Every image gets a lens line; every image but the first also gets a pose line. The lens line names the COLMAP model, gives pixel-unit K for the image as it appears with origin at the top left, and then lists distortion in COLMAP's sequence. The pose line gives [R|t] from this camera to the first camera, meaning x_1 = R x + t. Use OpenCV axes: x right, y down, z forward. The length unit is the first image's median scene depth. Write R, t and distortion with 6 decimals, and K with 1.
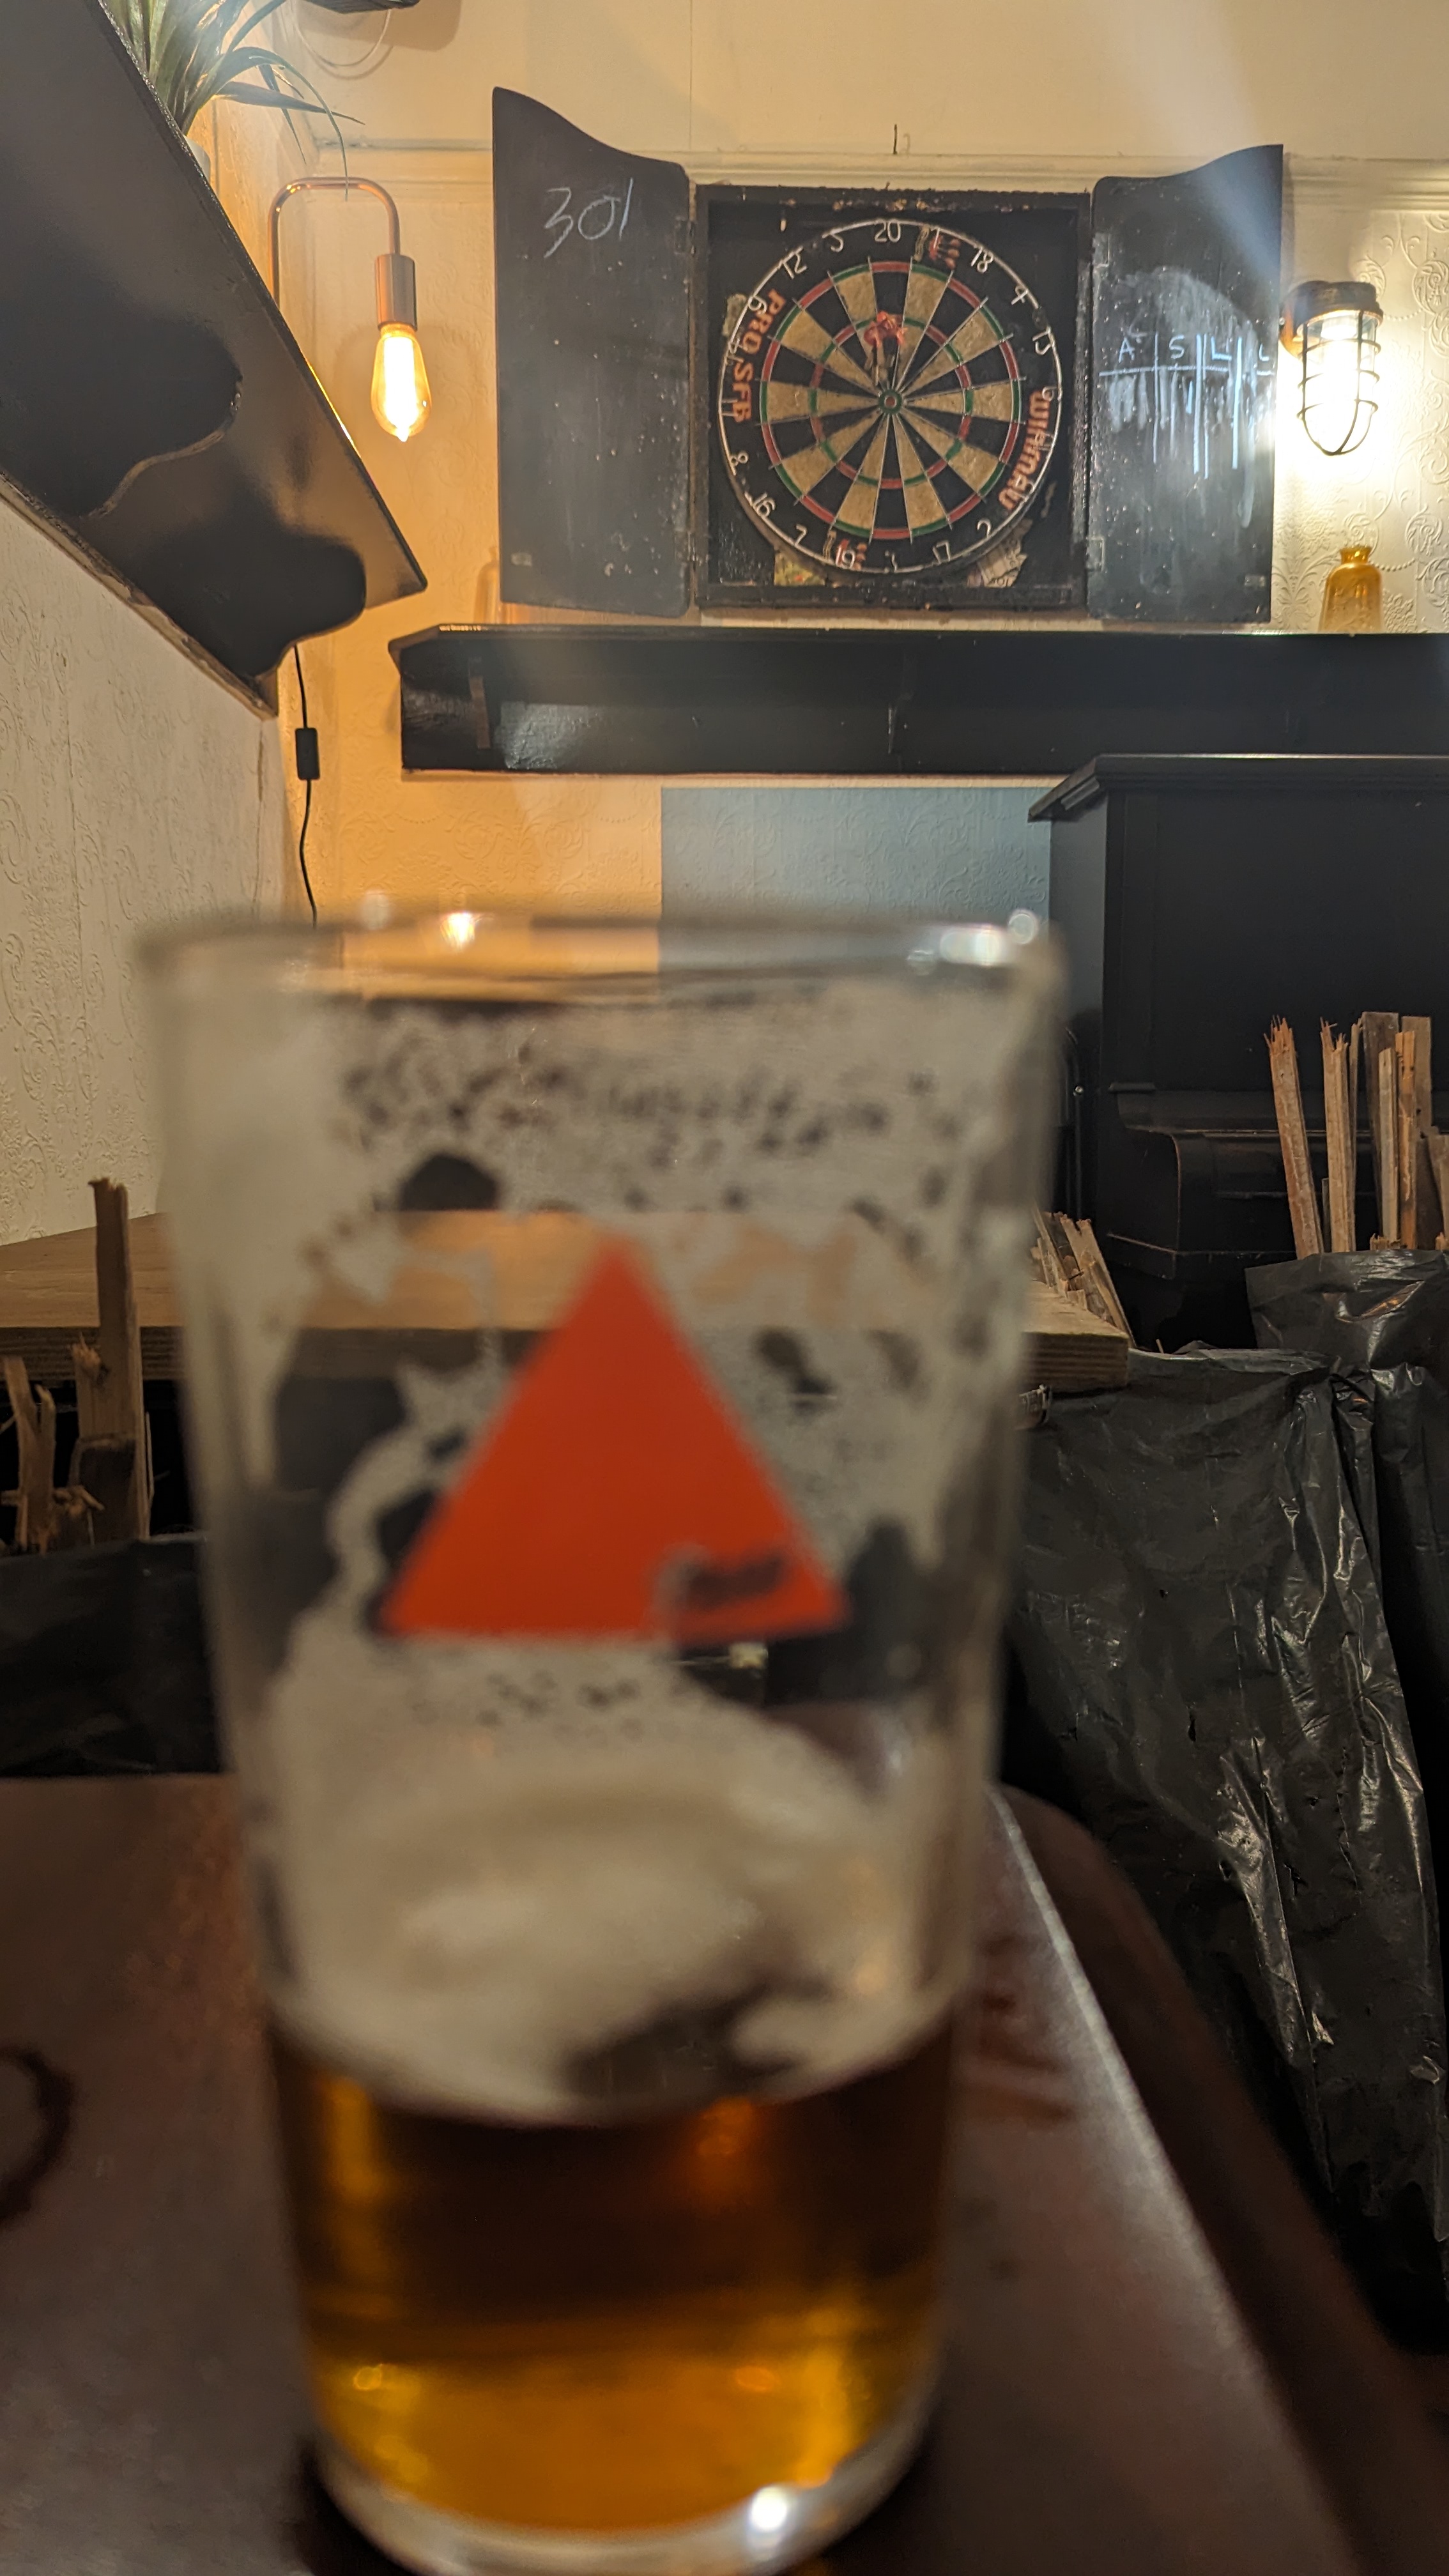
lens RADIAL K [[1844.0, 0, 732.6], [0, 1844.0, 1285.0], [0, 0, 1]] dist [0.010271, -0.003586]
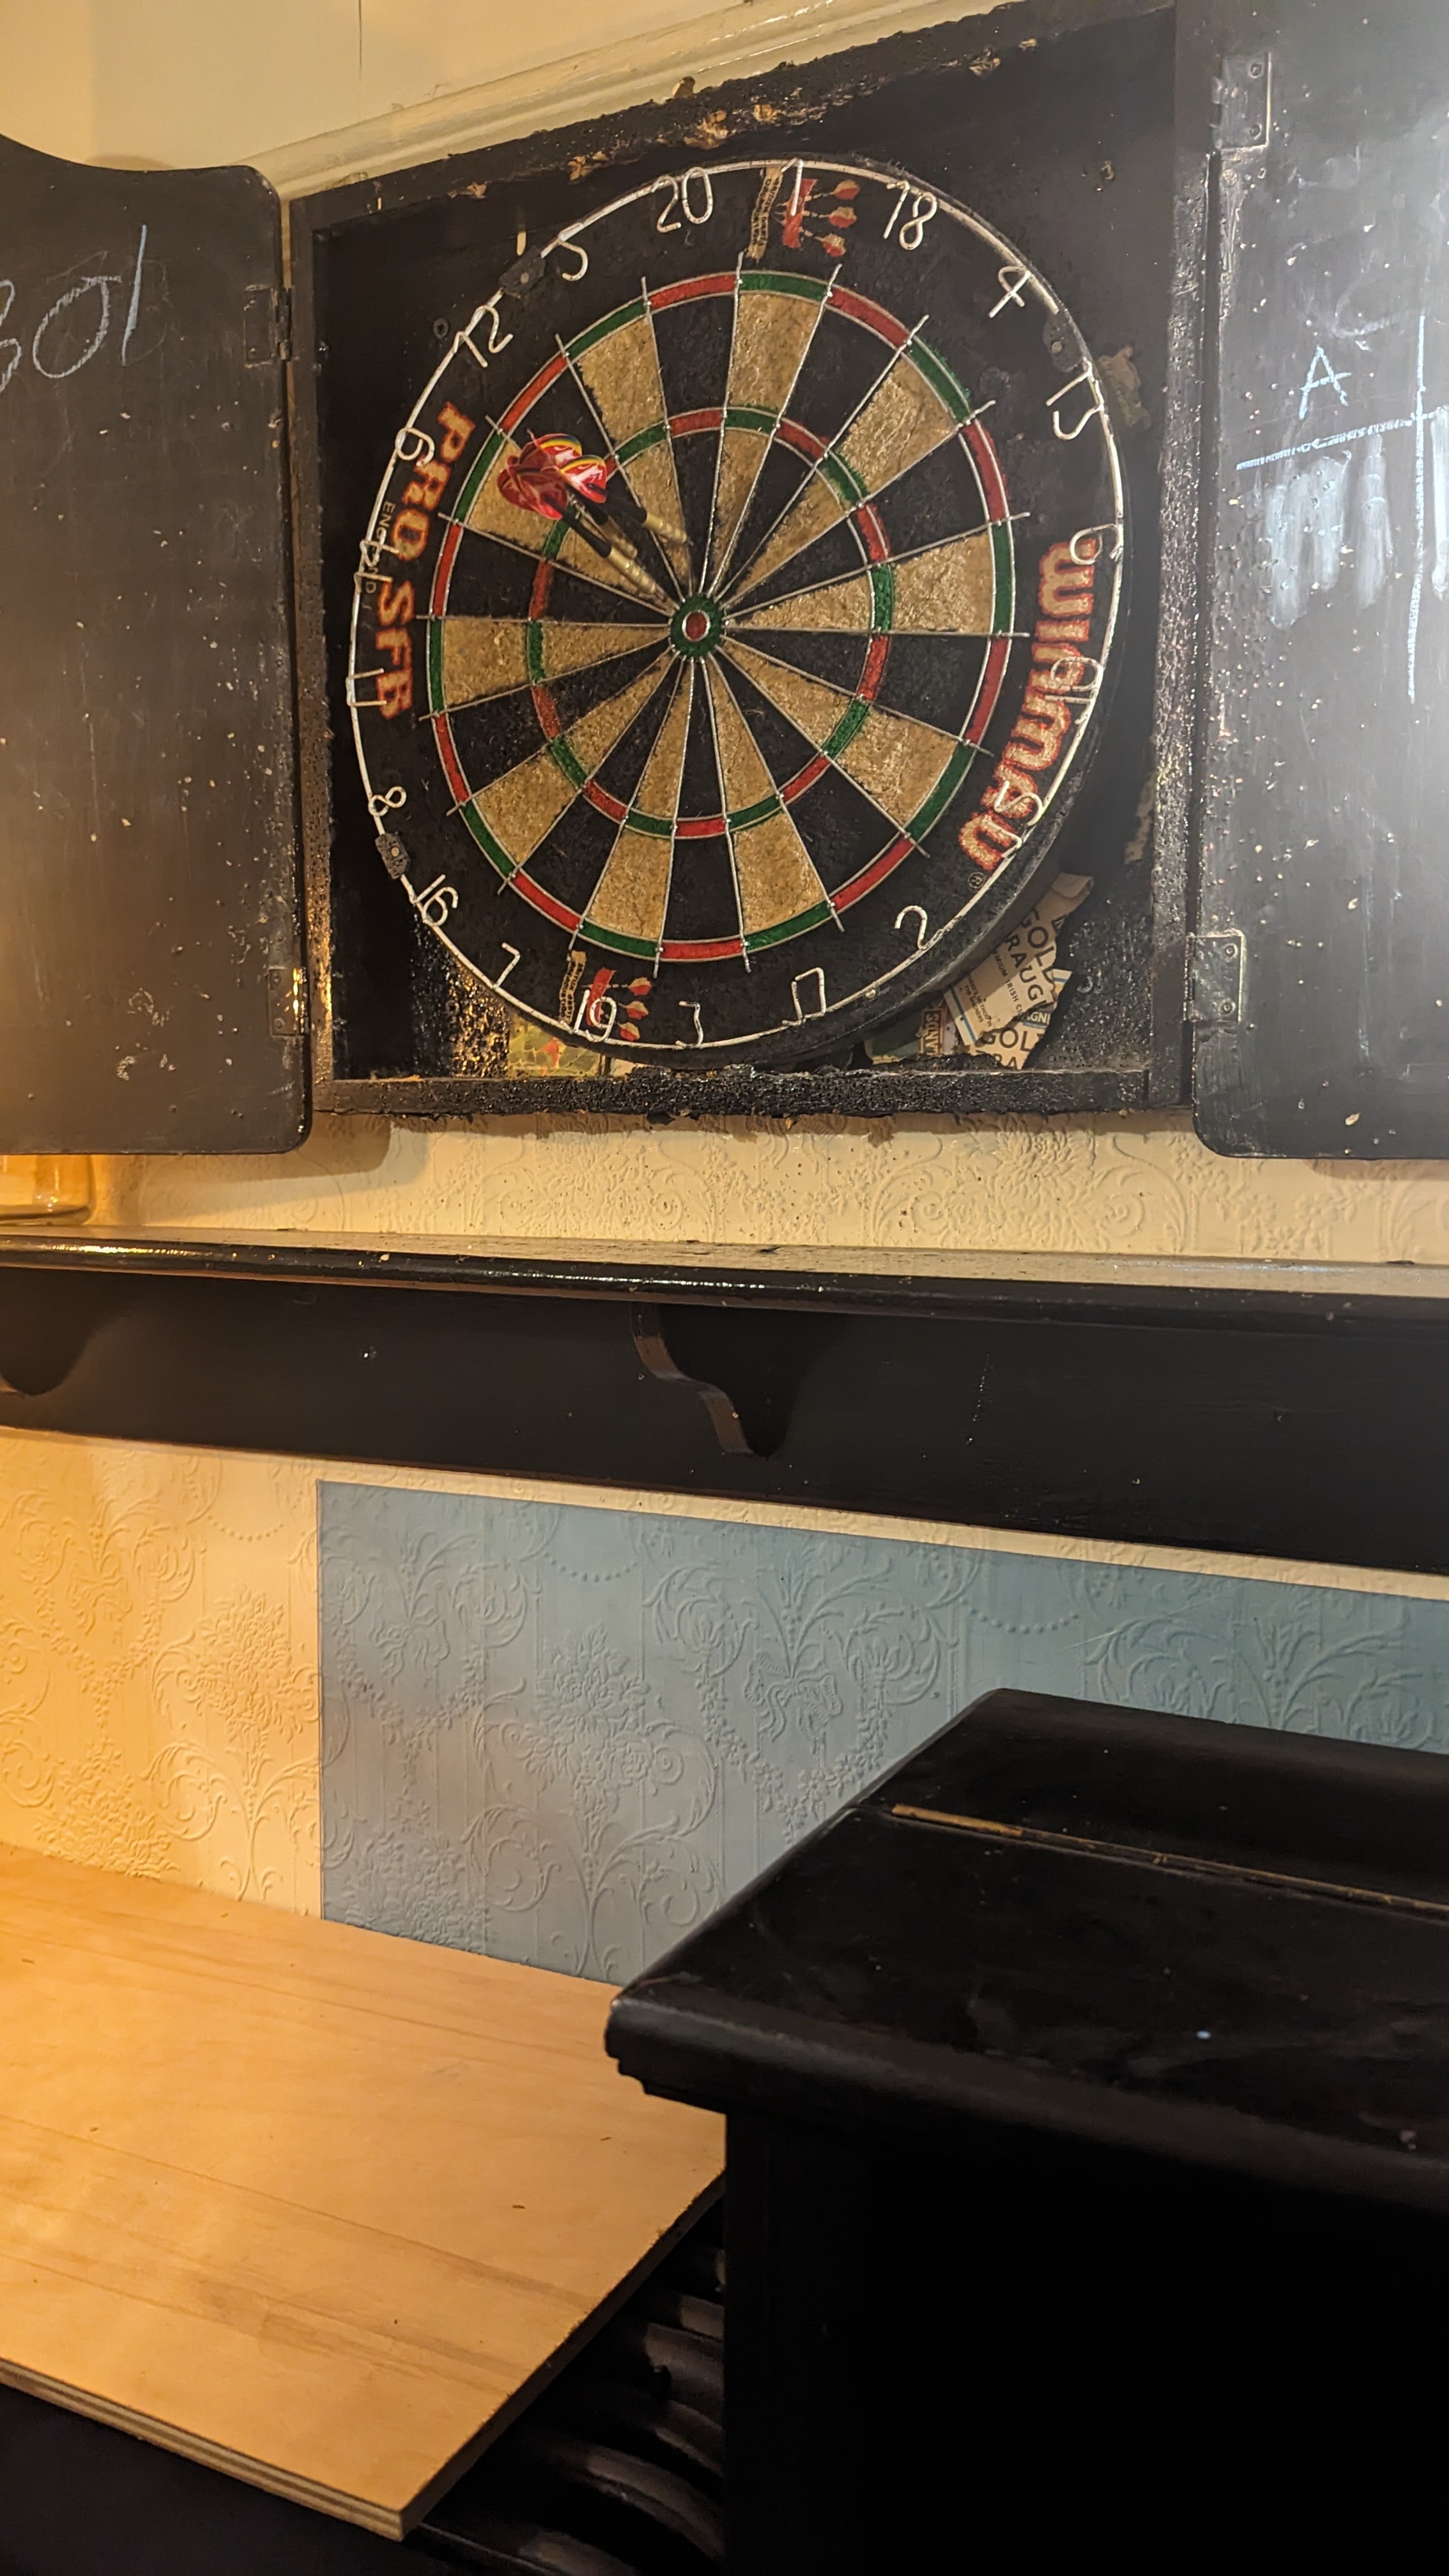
lens RADIAL K [[1844.0, 0, 723.8], [0, 1844.0, 1298.2], [0, 0, 1]] dist [0.010271, -0.003586]
pose [[0.876620, 0.045566, -0.479021, 0.286617], [-0.052987, 0.998593, -0.001978, -0.332851], [0.478257, 0.027116, 0.877801, 0.657482]]
